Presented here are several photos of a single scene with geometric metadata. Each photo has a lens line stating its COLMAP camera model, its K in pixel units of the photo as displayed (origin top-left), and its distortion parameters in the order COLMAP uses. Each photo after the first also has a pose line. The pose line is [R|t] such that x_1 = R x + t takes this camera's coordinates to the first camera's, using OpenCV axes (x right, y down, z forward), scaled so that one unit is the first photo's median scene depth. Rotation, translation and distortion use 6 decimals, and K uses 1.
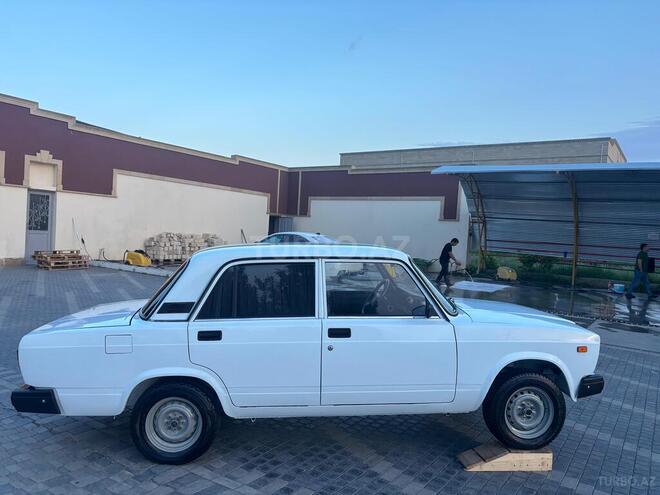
lens RADIAL K [[505.7, 0, 320.5], [0, 505.7, 248.9], [0, 0, 1]] dist [0.052573, -0.053024]
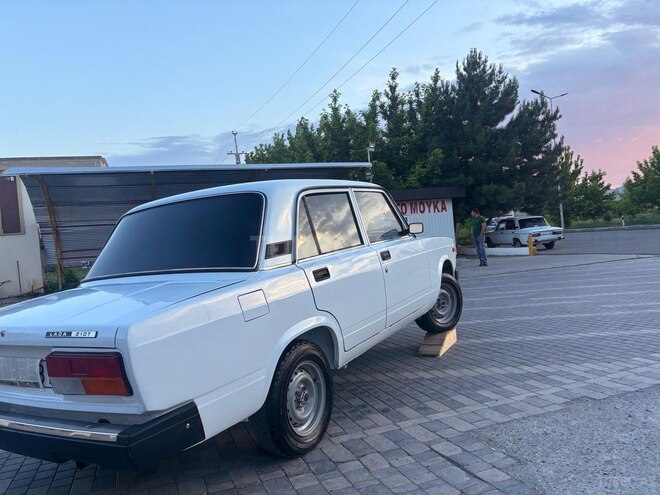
lens RADIAL K [[509.2, 0, 330.0], [0, 509.2, 247.5], [0, 0, 1]] dist [0.053047, -0.060128]
pose [[0.560903, -0.111818, 0.820296, -0.754161], [0.150747, 0.988067, 0.031610, 0.086479], [-0.814041, 0.105927, 0.571066, 0.433358]]
